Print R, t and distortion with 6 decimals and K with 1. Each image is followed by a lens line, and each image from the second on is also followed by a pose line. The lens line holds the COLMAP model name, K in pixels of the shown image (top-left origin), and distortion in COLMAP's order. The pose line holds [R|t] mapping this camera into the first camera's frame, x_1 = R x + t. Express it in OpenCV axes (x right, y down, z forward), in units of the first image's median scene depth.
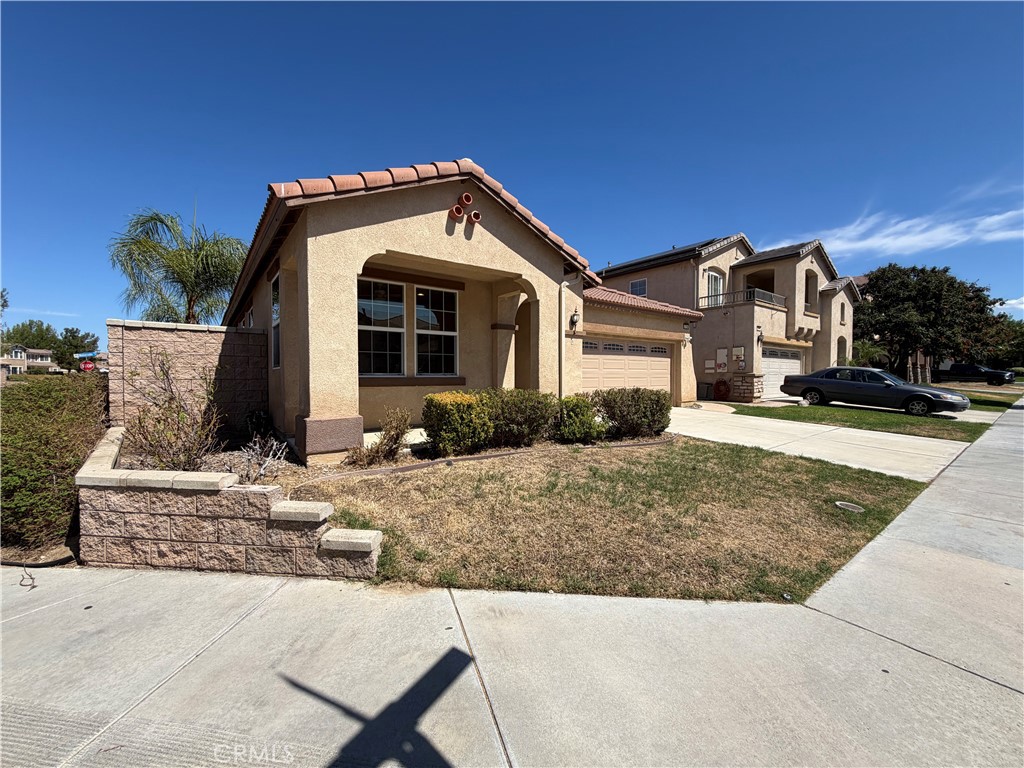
lens RADIAL K [[410.1, 0, 511.0], [0, 410.1, 383.3], [0, 0, 1]] dist [0.001065, 0.000238]
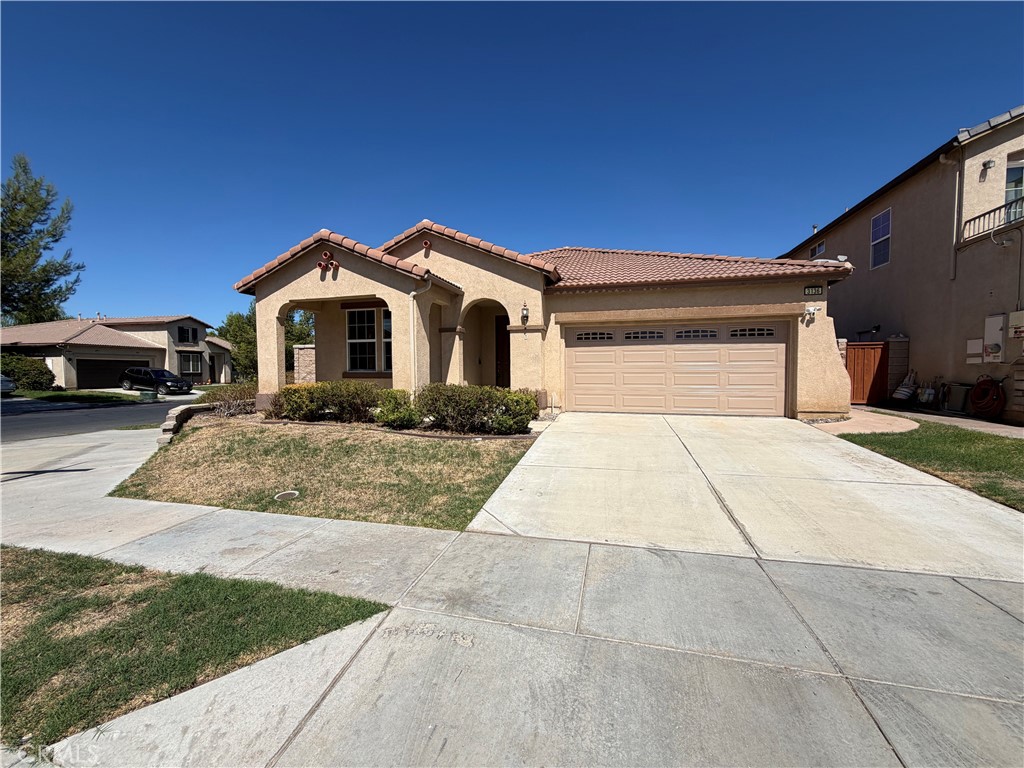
lens RADIAL K [[410.1, 0, 511.7], [0, 410.1, 384.3], [0, 0, 1]] dist [0.001065, 0.000238]
pose [[0.608906, 0.025883, -0.792820, 1.211373], [-0.011587, 0.999651, 0.023736, -0.012517], [0.793158, -0.005266, 0.608993, 0.489884]]
